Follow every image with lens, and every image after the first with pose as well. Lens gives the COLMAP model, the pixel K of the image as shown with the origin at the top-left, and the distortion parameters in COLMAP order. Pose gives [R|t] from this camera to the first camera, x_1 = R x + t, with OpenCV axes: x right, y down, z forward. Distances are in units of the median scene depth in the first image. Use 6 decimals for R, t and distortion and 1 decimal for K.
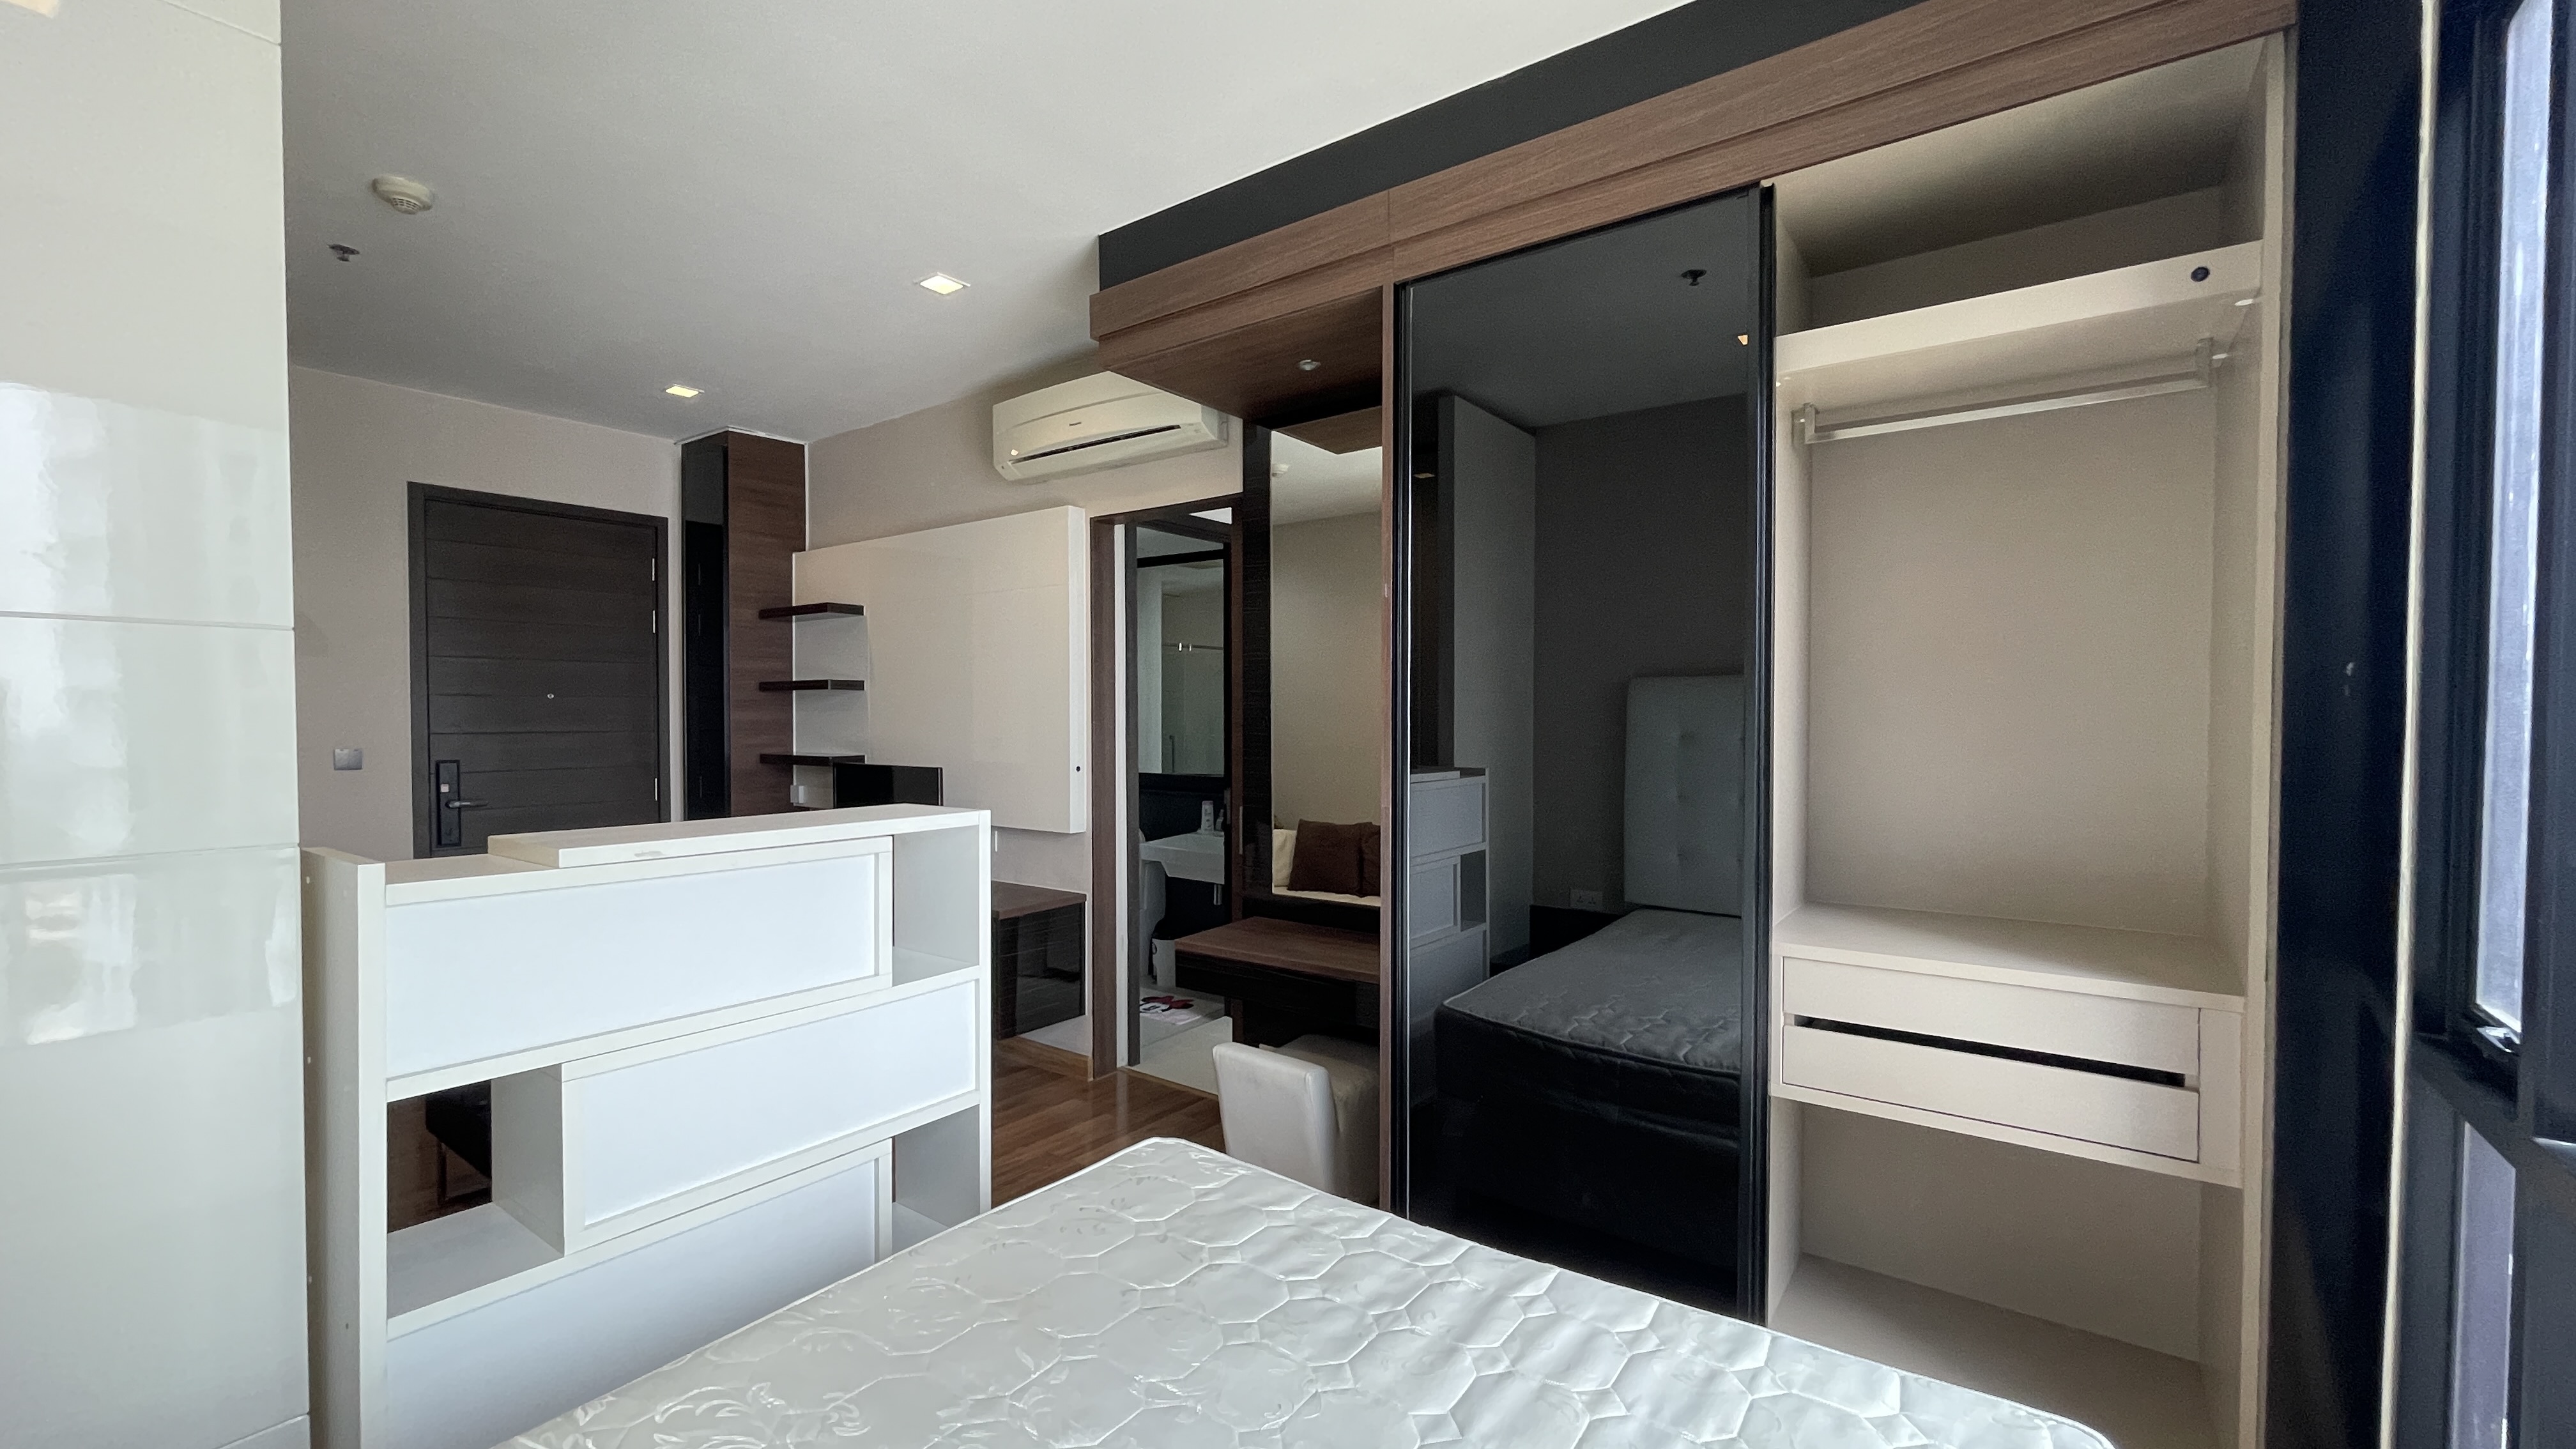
lens RADIAL K [[1040.1, 0, 1255.9], [0, 1040.1, 734.9], [0, 0, 1]] dist [0.000419, 0.000253]
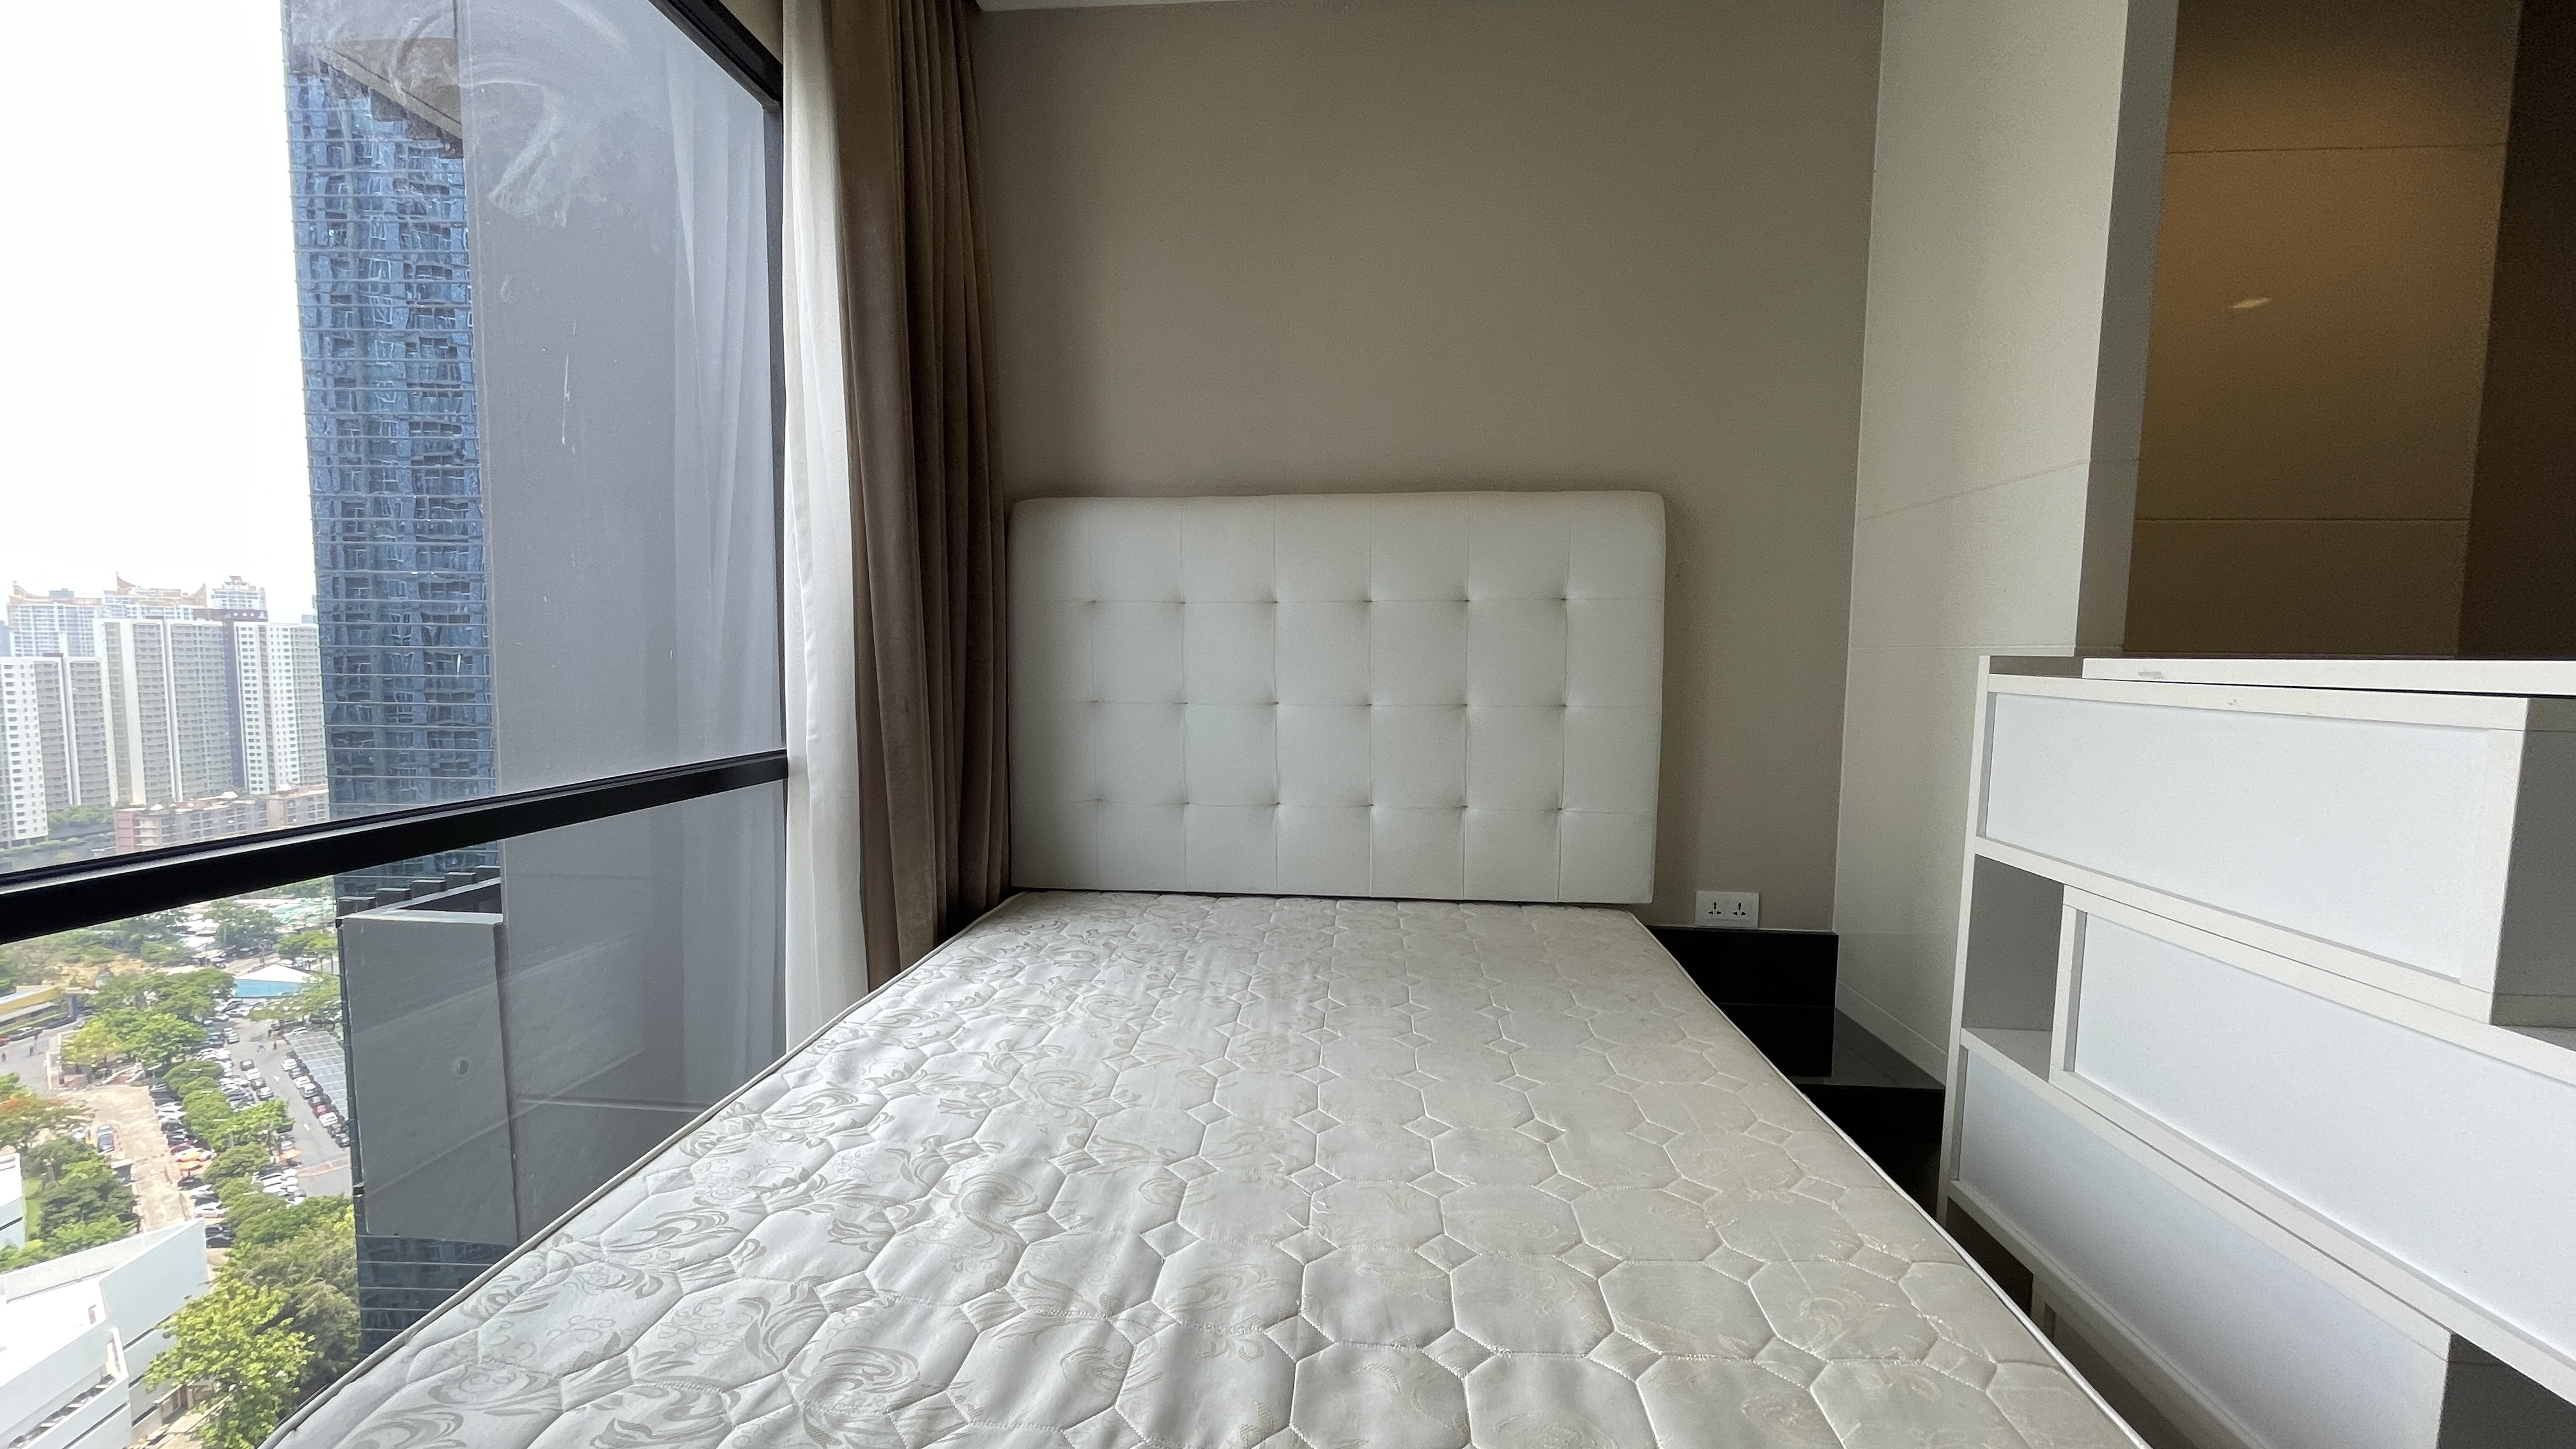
lens RADIAL K [[1038.7, 0, 1265.0], [0, 1038.7, 735.1], [0, 0, 1]] dist [-0.000305, 0.000308]
pose [[-0.849237, 0.032585, -0.527006, 0.158103], [-0.019420, 0.995491, 0.092846, 0.037117], [0.527655, 0.089083, -0.844775, 0.492558]]
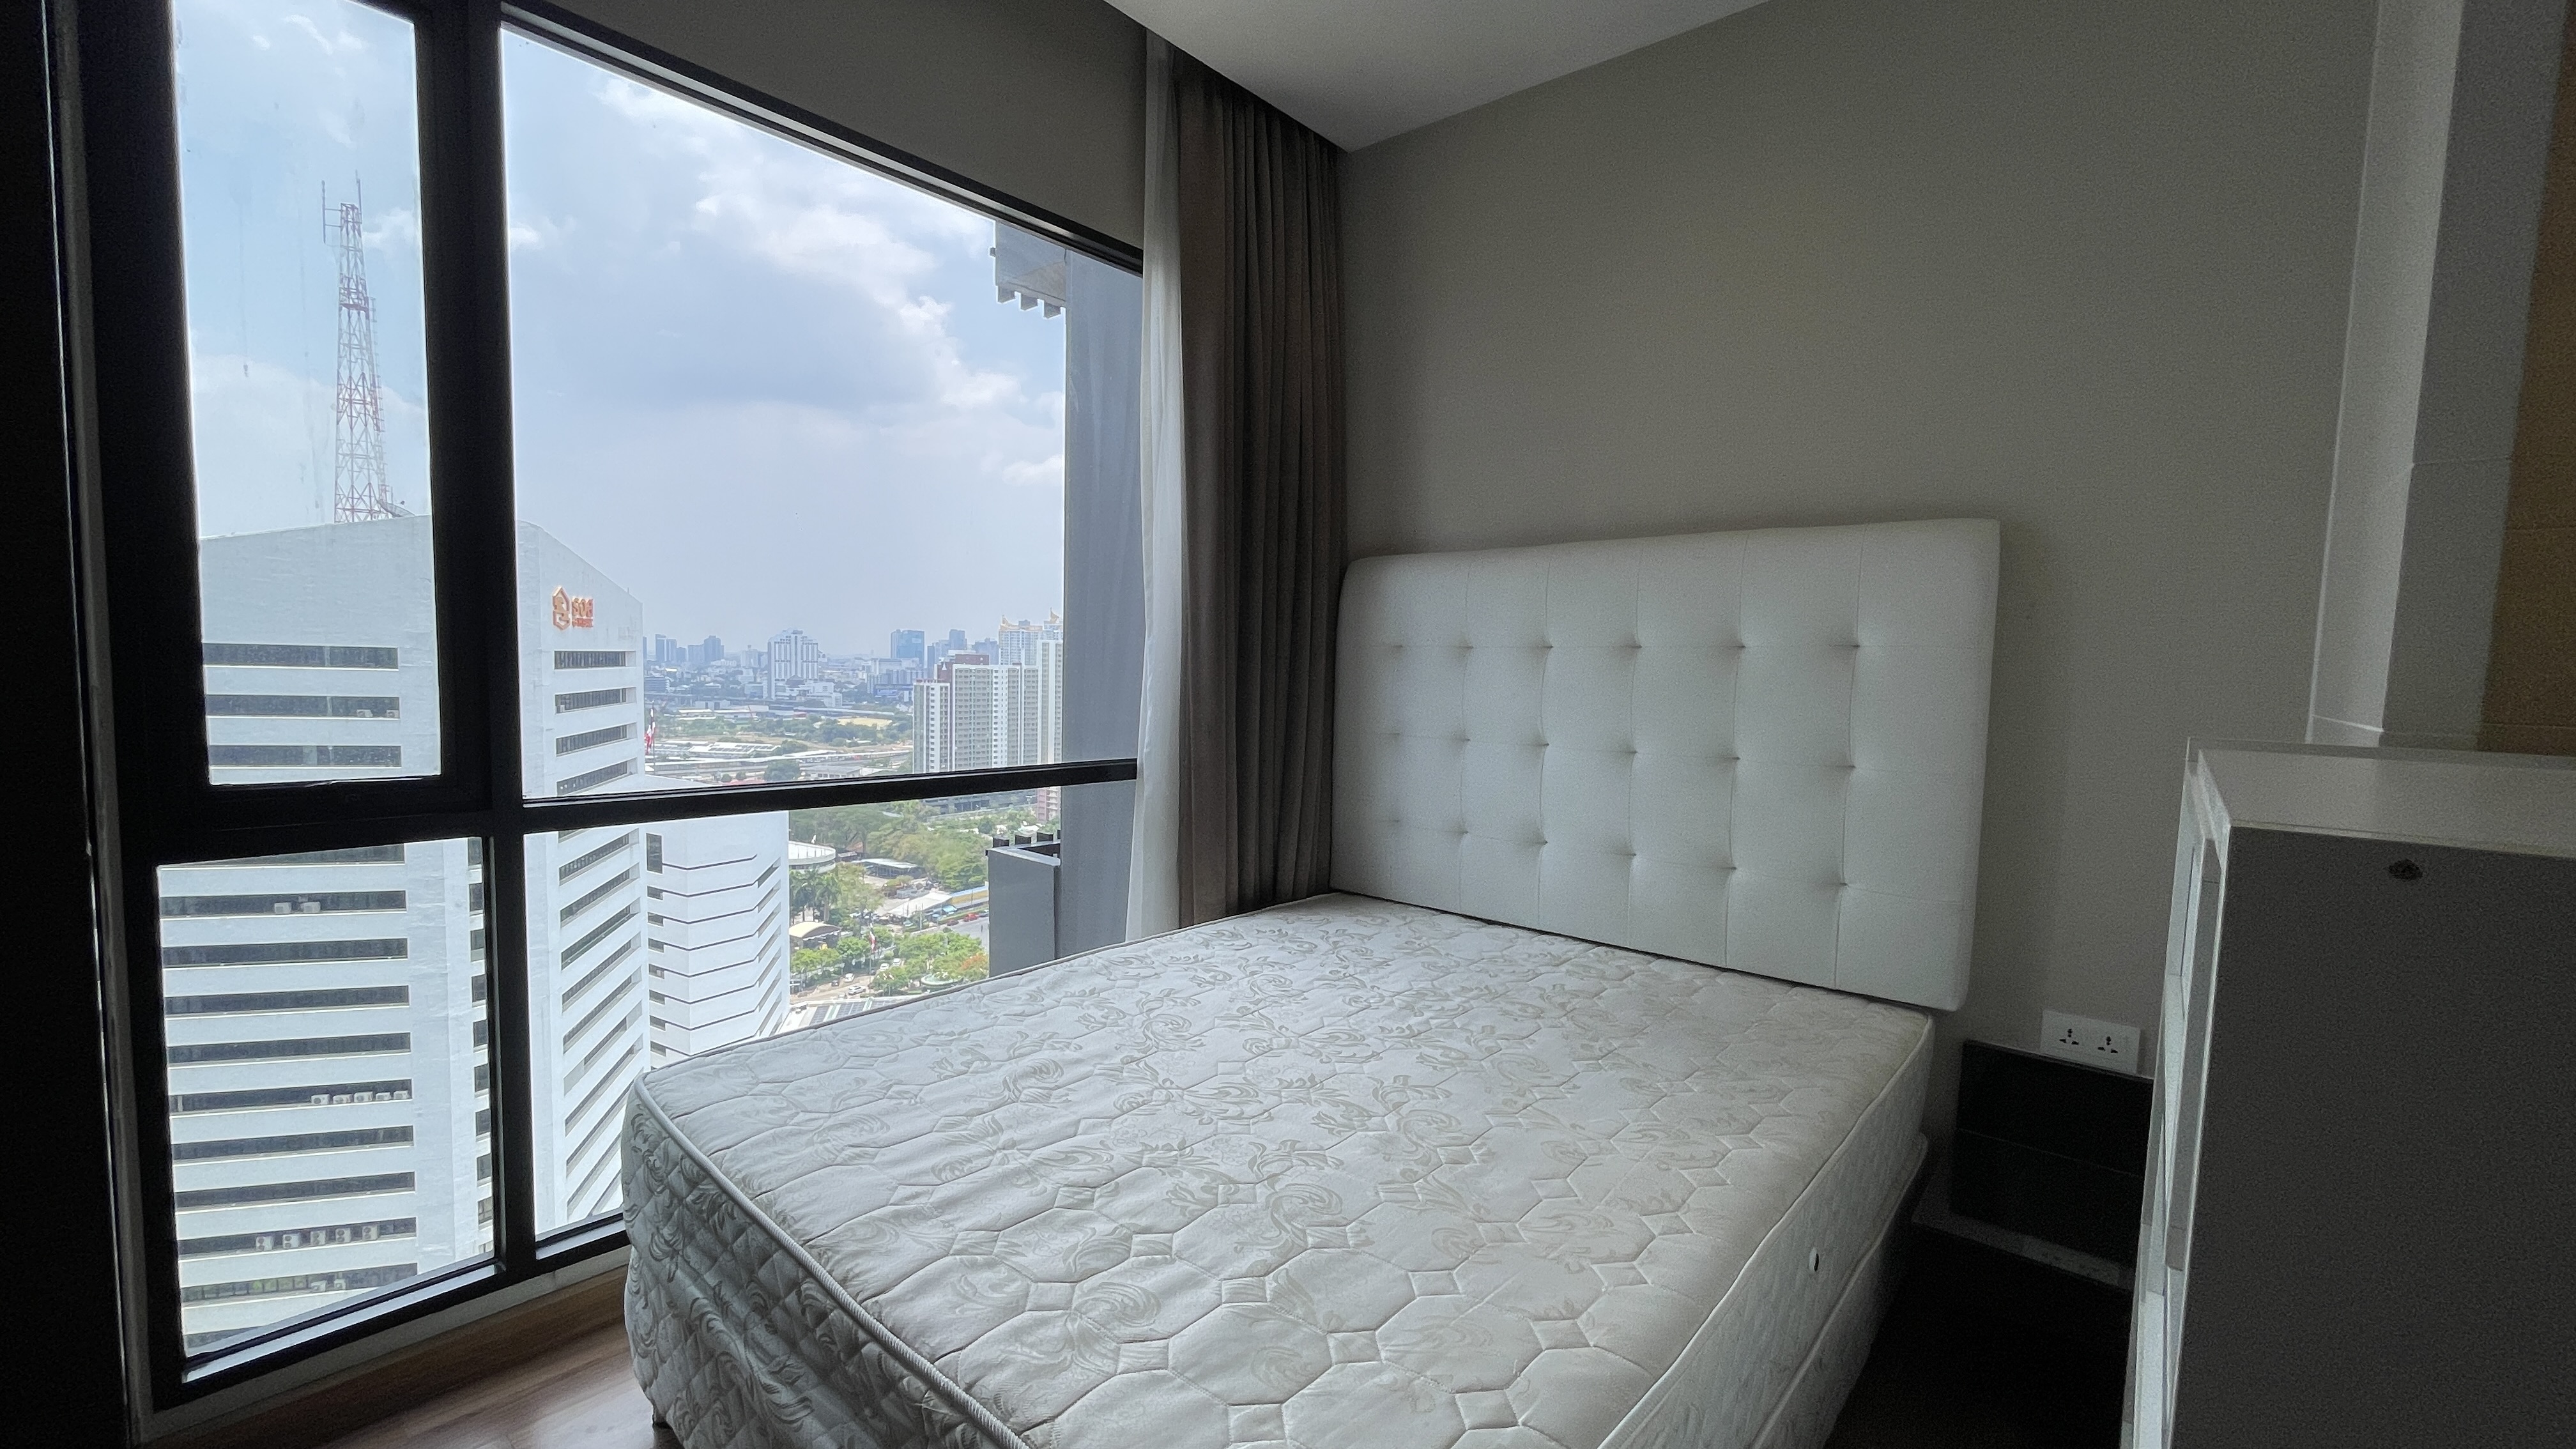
lens RADIAL K [[1038.7, 0, 1265.0], [0, 1038.7, 735.1], [0, 0, 1]] dist [-0.000305, 0.000308]
pose [[-0.997016, -0.031897, 0.070298, -0.031424], [-0.025612, 0.995741, 0.088567, 0.018517], [-0.072824, 0.086502, -0.993586, 0.612074]]
